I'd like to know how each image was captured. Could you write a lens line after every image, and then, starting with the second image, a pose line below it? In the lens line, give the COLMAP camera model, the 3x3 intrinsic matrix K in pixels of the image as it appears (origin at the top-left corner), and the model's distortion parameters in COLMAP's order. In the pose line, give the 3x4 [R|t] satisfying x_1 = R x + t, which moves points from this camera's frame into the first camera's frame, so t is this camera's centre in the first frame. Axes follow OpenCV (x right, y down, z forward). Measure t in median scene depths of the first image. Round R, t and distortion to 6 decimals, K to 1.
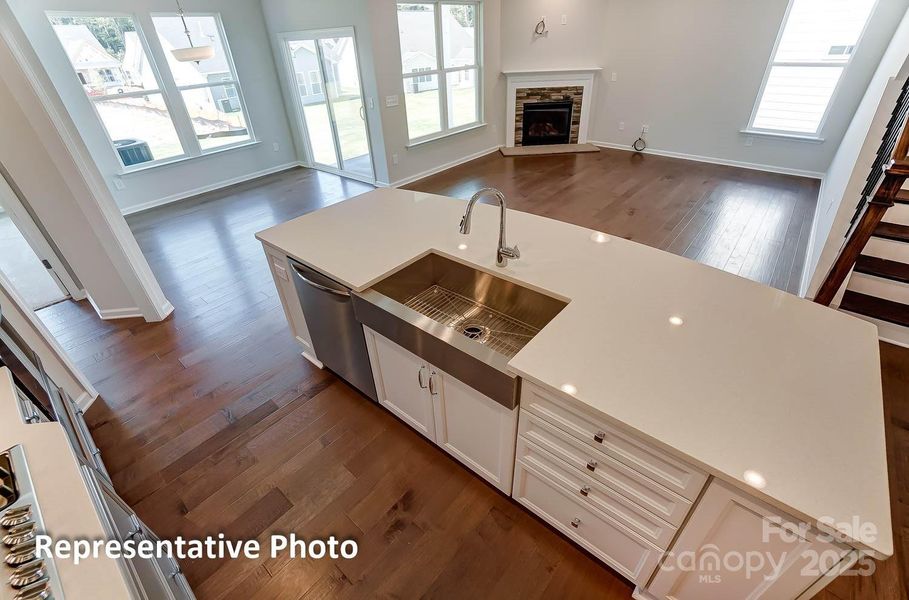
lens RADIAL K [[392.5, 0, 459.1], [0, 392.5, 293.5], [0, 0, 1]] dist [-0.034893, -0.000192]
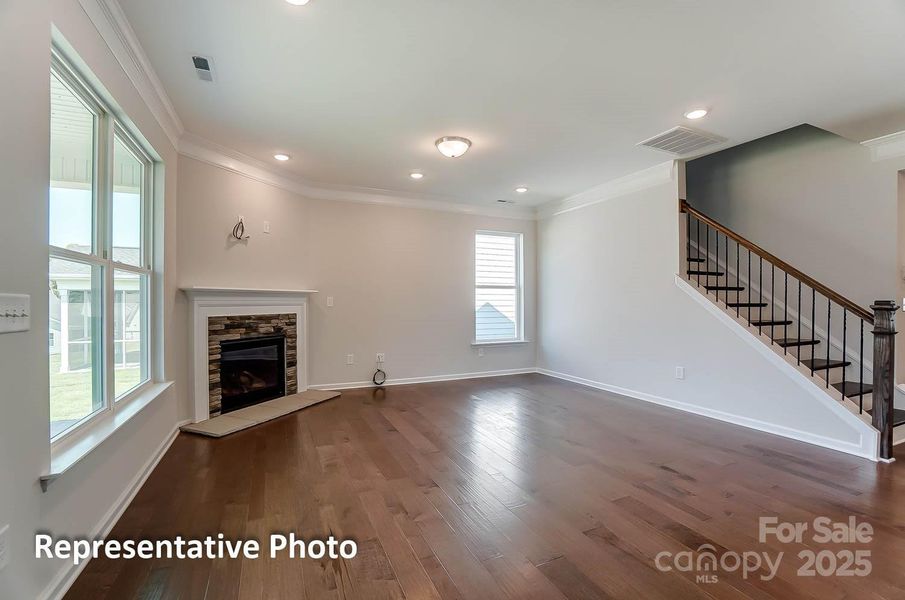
lens RADIAL K [[402.8, 0, 459.0], [0, 402.8, 304.1], [0, 0, 1]] dist [-0.042024, 0.004669]
pose [[0.437262, 0.024171, 0.899009, -0.197625], [0.487804, 0.833439, -0.259667, -0.217270], [-0.755546, 0.552083, 0.352640, 0.509246]]
